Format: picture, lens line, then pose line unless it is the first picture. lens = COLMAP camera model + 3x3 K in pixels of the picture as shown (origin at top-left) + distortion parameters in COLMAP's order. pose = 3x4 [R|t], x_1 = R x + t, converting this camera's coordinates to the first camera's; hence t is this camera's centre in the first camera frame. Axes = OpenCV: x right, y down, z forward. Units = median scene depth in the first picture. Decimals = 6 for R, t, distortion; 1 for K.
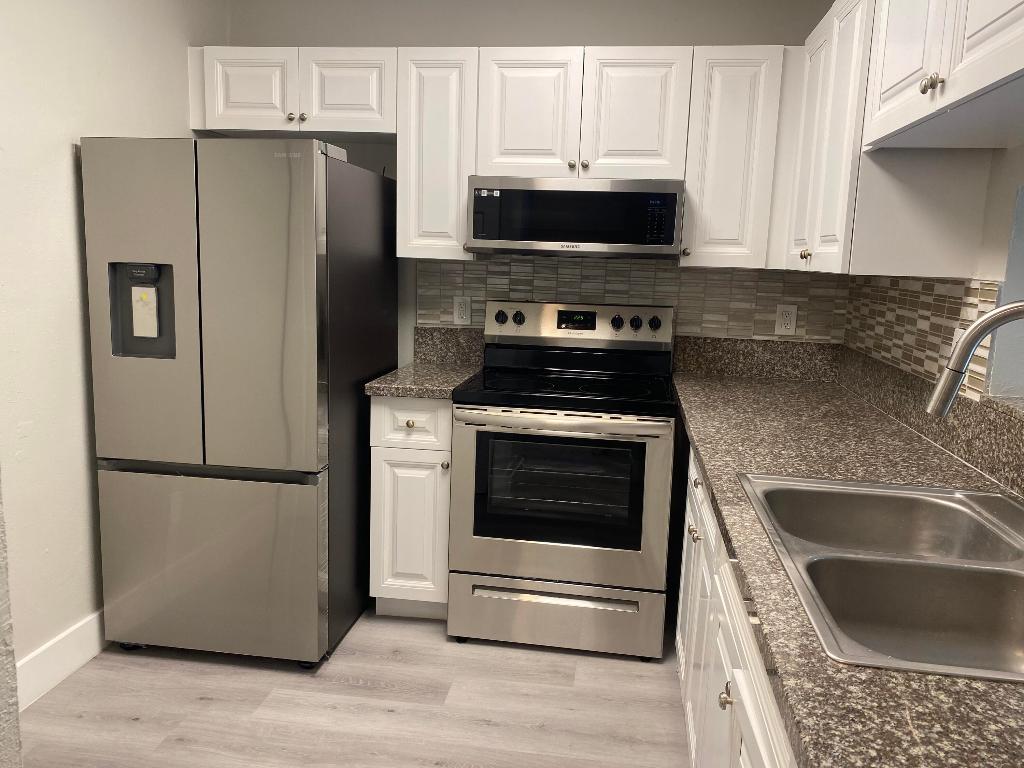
lens RADIAL K [[779.4, 0, 512.7], [0, 779.4, 380.0], [0, 0, 1]] dist [0.058454, -0.070531]
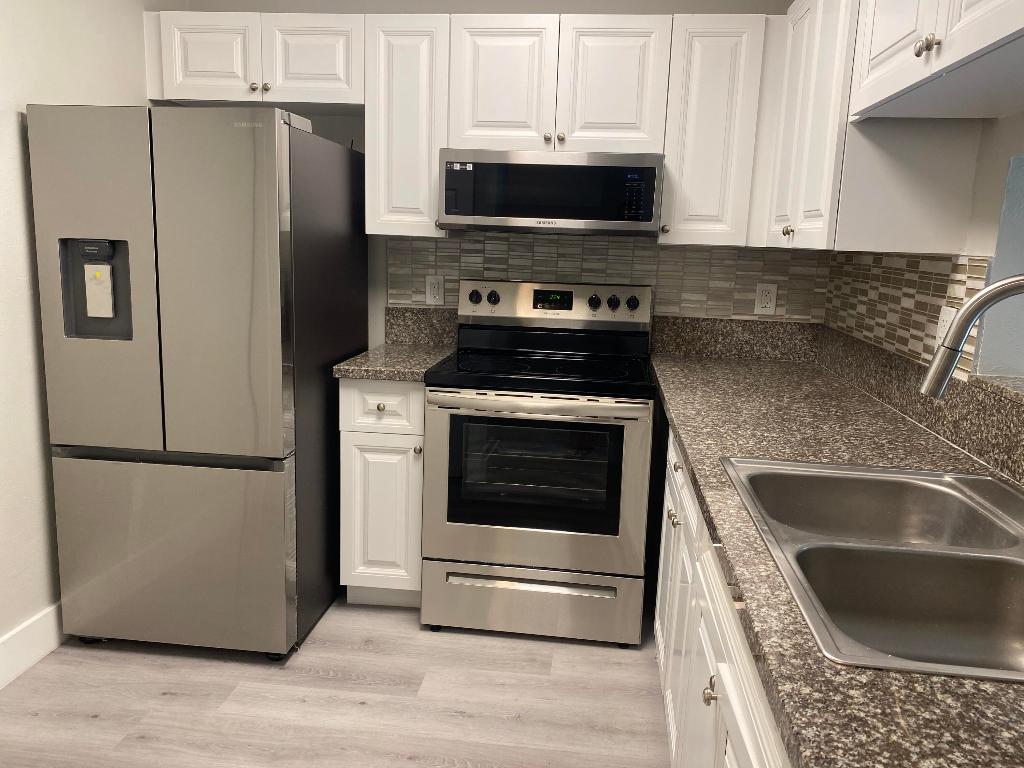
lens RADIAL K [[780.3, 0, 509.6], [0, 780.3, 378.7], [0, 0, 1]] dist [0.052954, -0.062151]
pose [[0.999637, -0.004108, 0.026639, 0.002085], [0.003546, 0.999771, 0.021110, 0.001007], [-0.026720, -0.021008, 0.999422, 0.030821]]
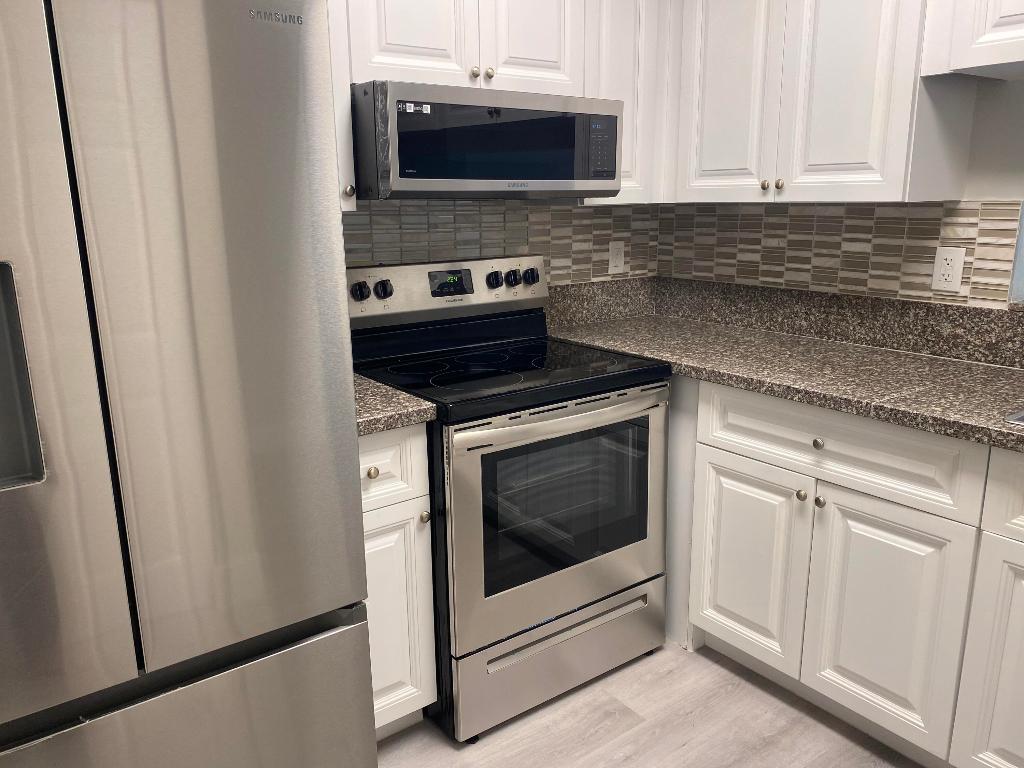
lens RADIAL K [[784.1, 0, 503.8], [0, 784.1, 382.5], [0, 0, 1]] dist [0.002820, -0.011336]
pose [[0.708825, -0.203246, 0.675469, -0.482381], [0.149918, 0.979120, 0.137292, -0.090221], [-0.689269, 0.003949, 0.724495, 0.463877]]
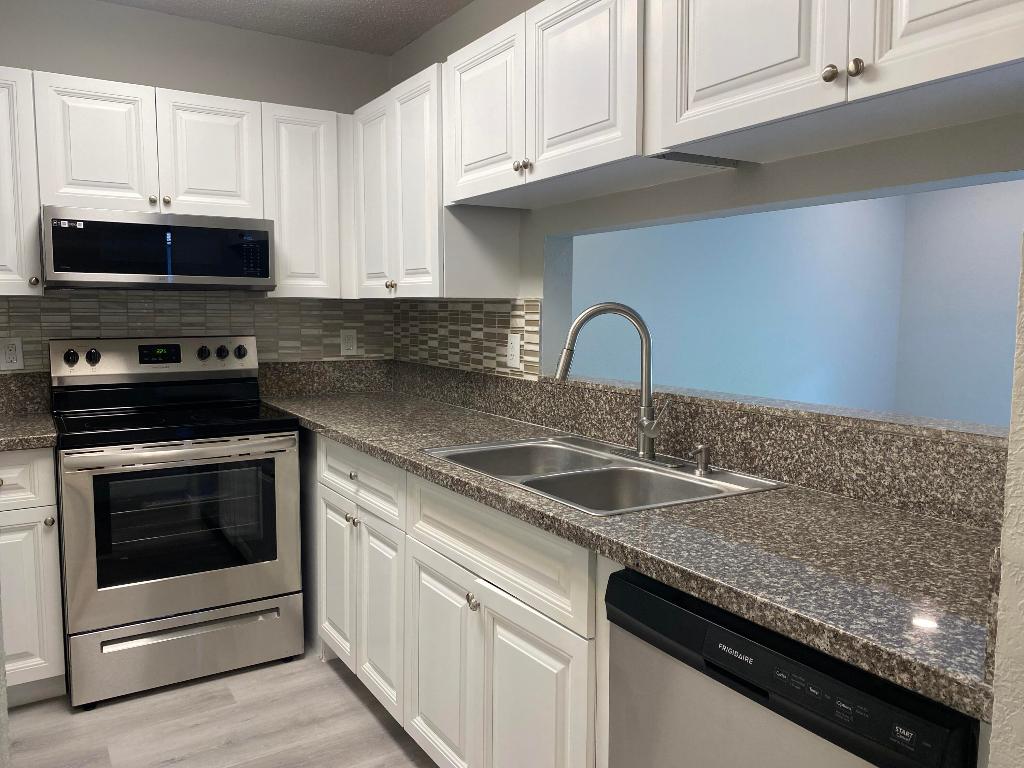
lens RADIAL K [[779.4, 0, 512.7], [0, 779.4, 380.0], [0, 0, 1]] dist [0.058454, -0.070531]
pose [[0.759461, -0.090630, 0.644209, -0.256514], [0.124299, 0.992221, -0.006947, 0.020727], [-0.638567, 0.085350, 0.764818, -0.053685]]
